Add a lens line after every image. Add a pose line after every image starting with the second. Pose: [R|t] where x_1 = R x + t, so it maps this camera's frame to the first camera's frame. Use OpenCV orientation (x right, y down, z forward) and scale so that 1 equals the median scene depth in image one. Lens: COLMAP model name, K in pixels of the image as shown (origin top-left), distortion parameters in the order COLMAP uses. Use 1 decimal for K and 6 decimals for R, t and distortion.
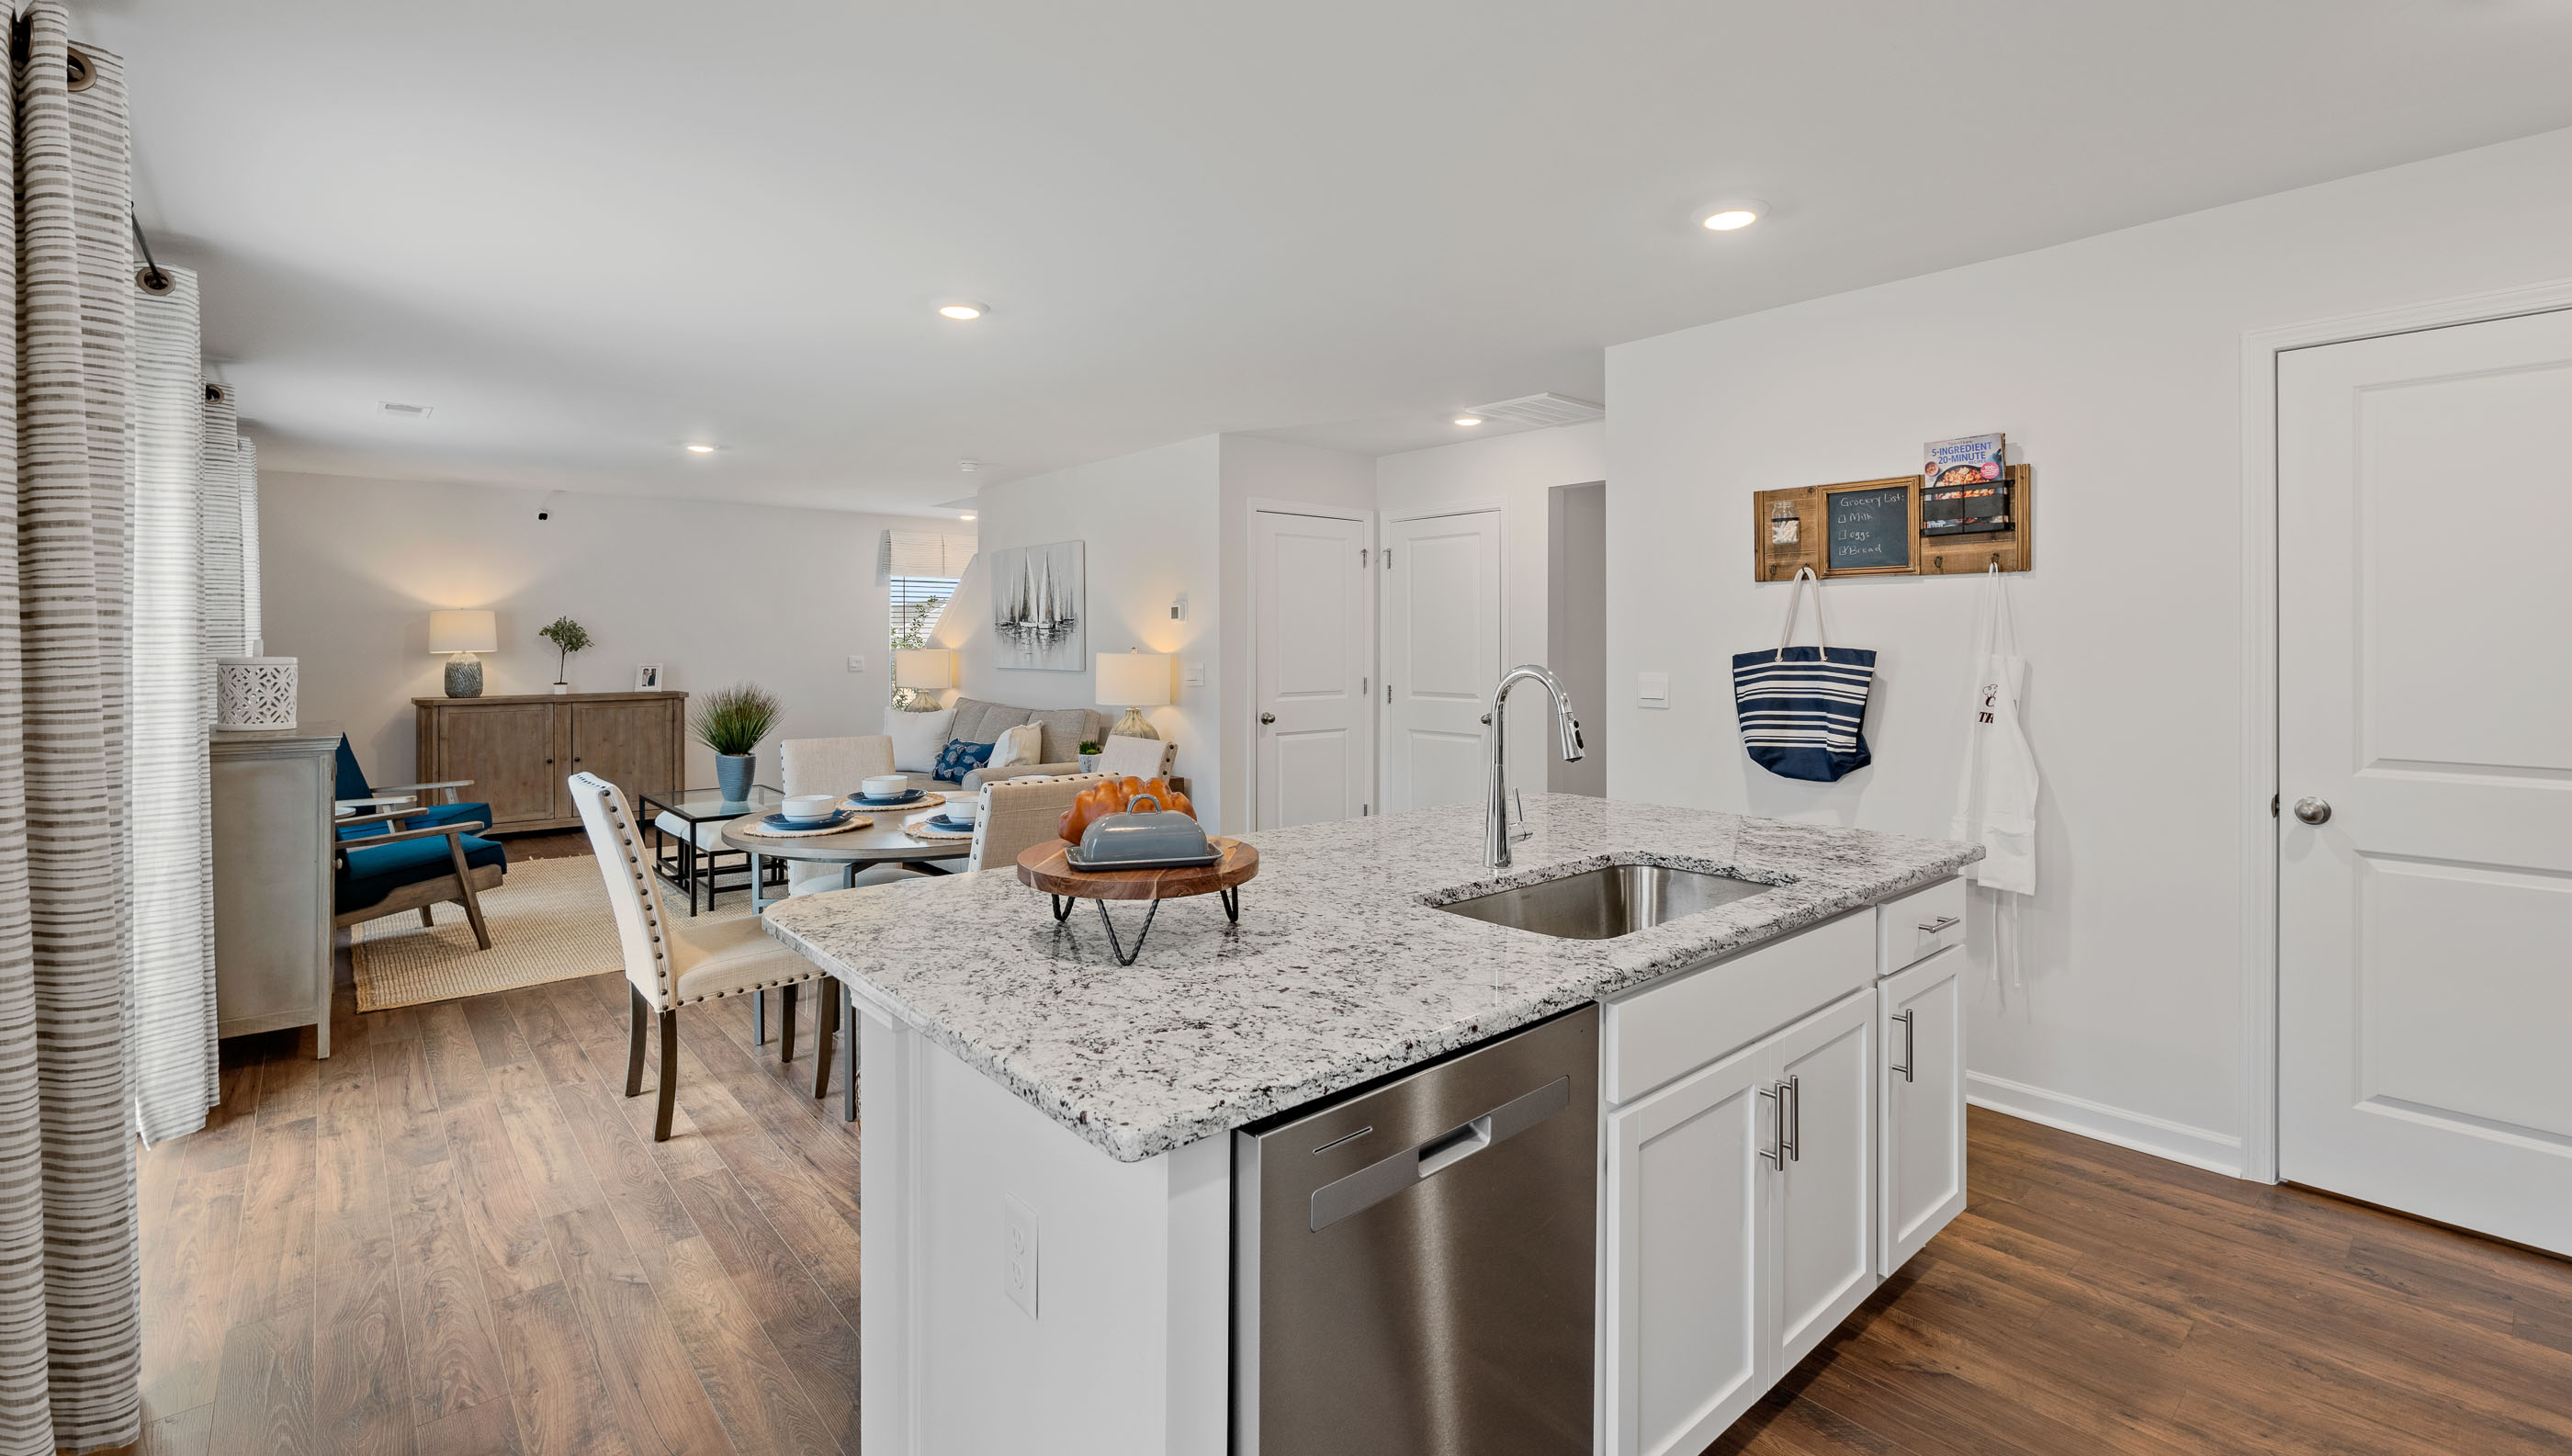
lens RADIAL K [[1108.0, 0, 1295.1], [0, 1108.0, 633.8], [0, 0, 1]] dist [-0.002394, -0.000171]
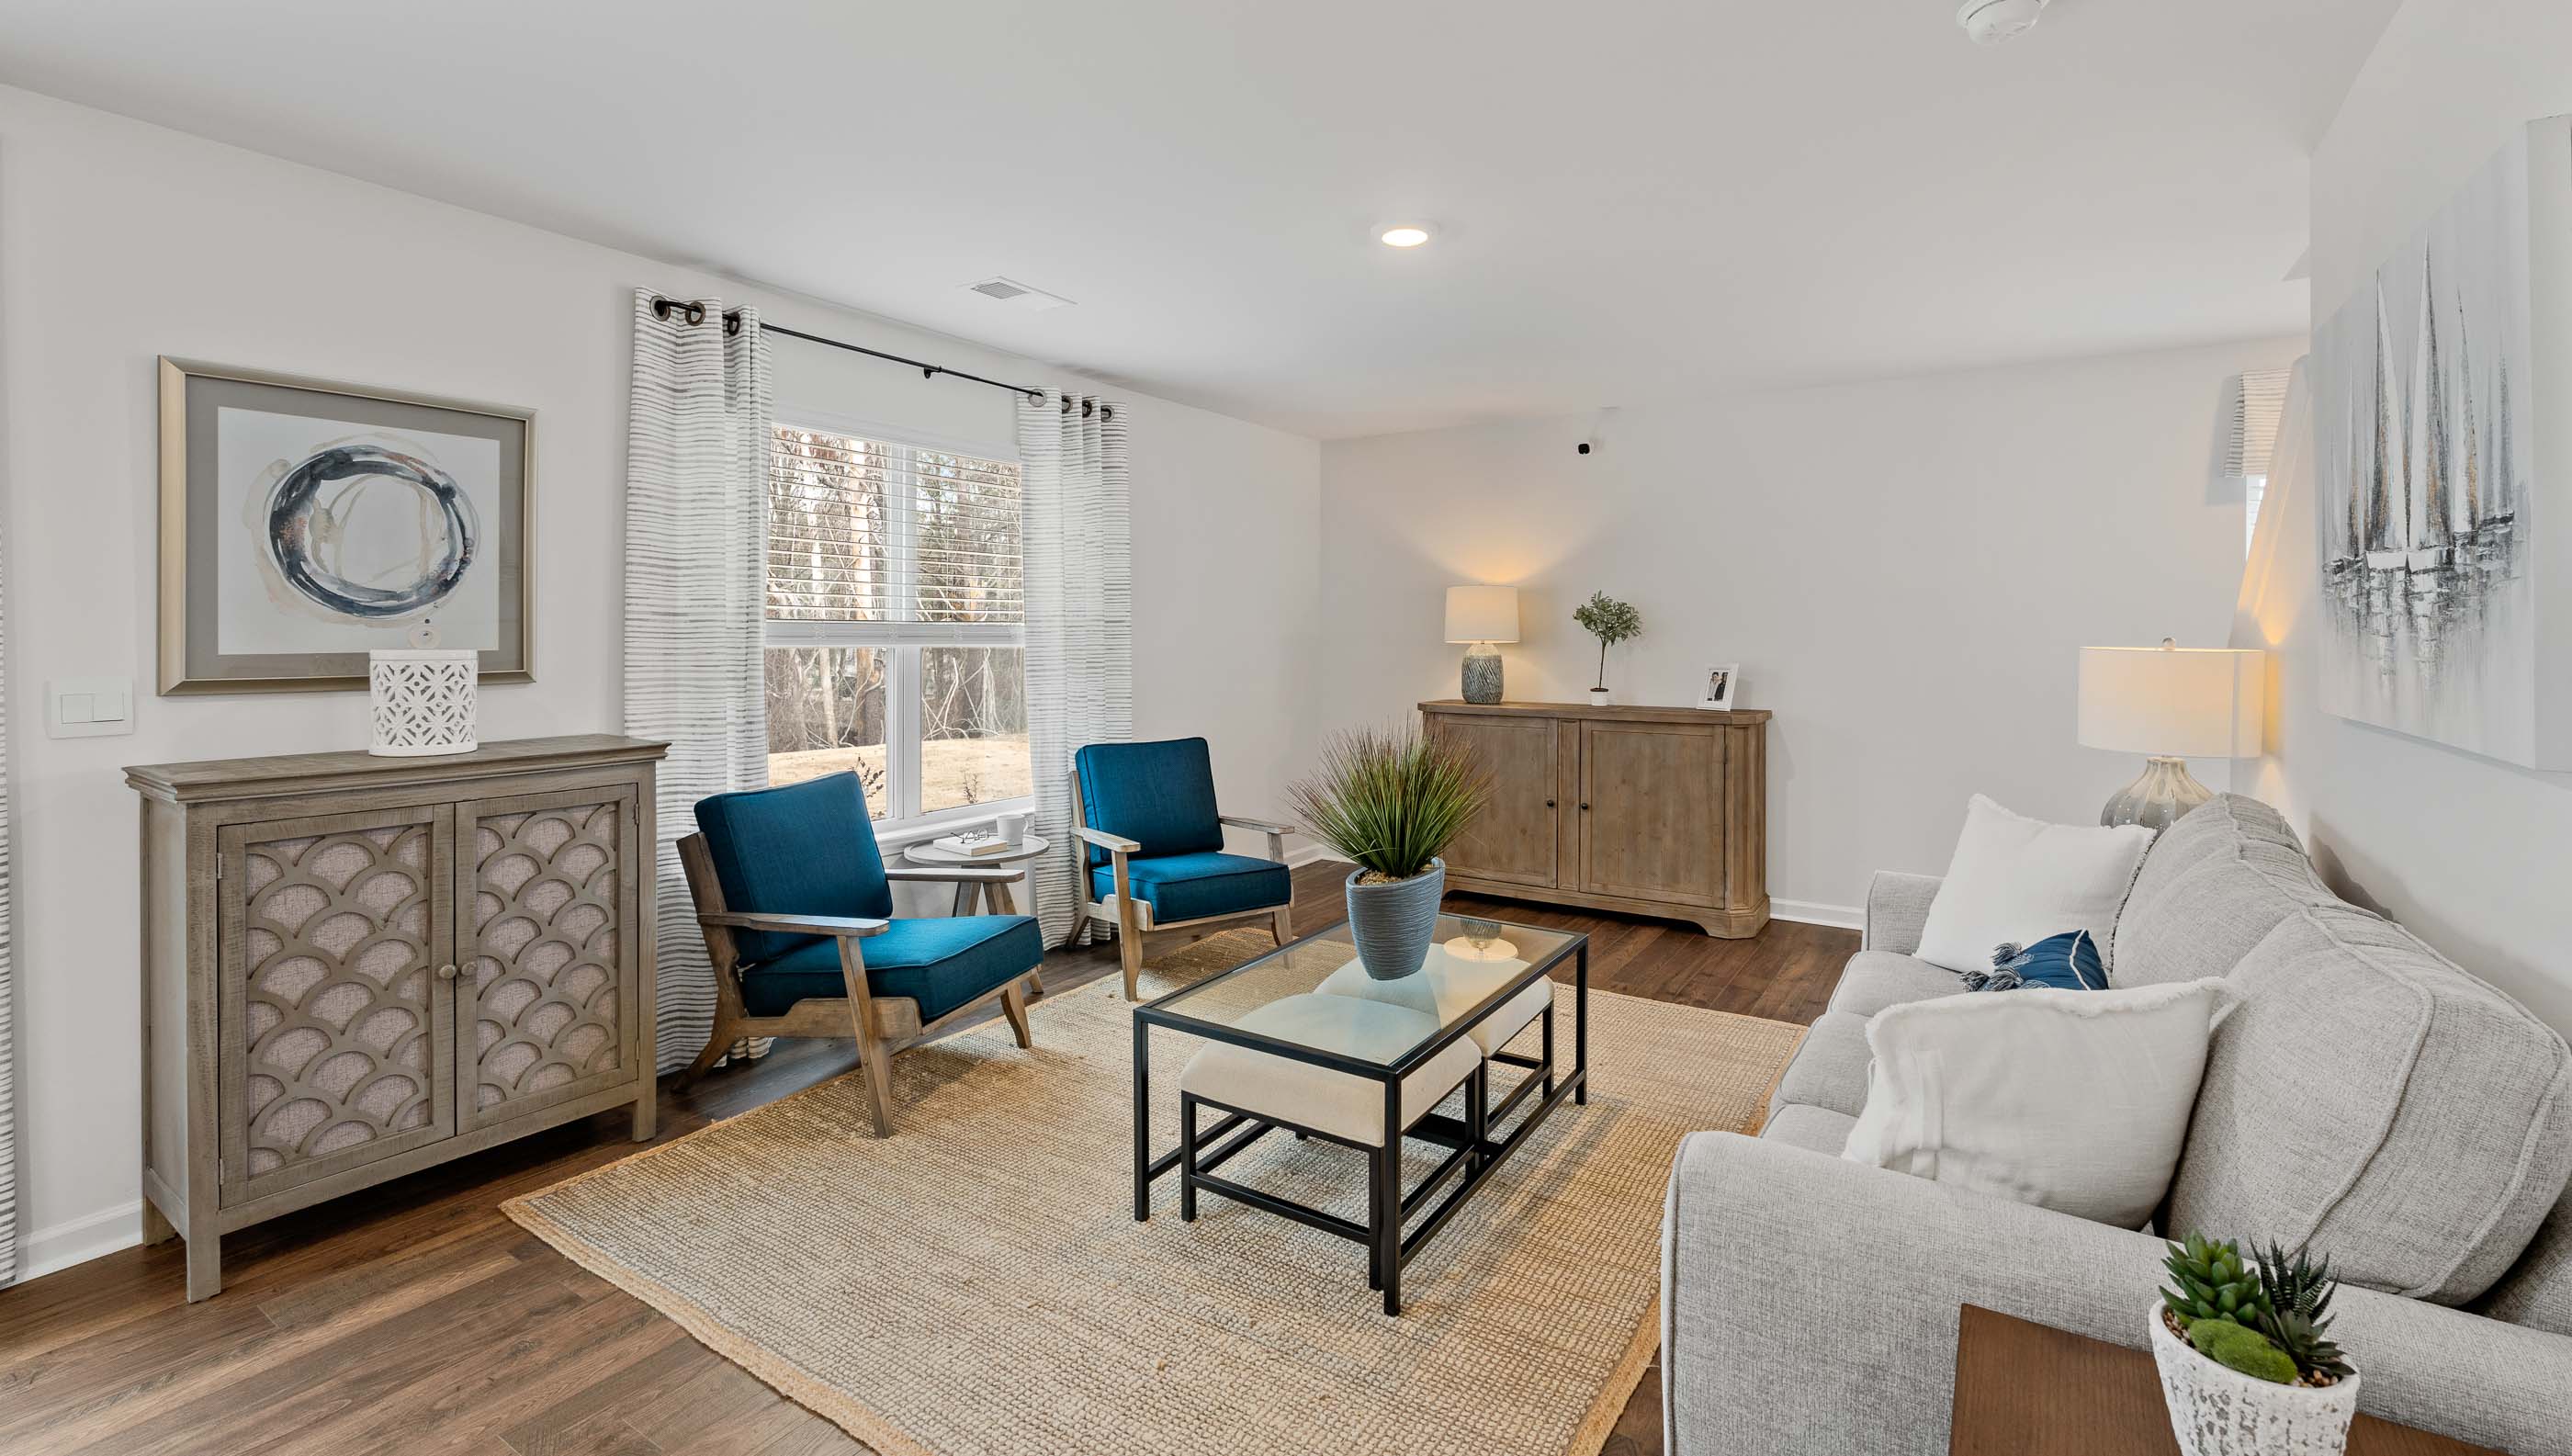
lens RADIAL K [[1108.0, 0, 1295.1], [0, 1108.0, 633.8], [0, 0, 1]] dist [-0.002394, -0.000171]
pose [[0.271004, 0.002693, -0.962574, -0.059834], [0.007150, 0.999963, 0.004811, 0.006023], [0.962552, -0.008187, 0.270975, 0.670160]]
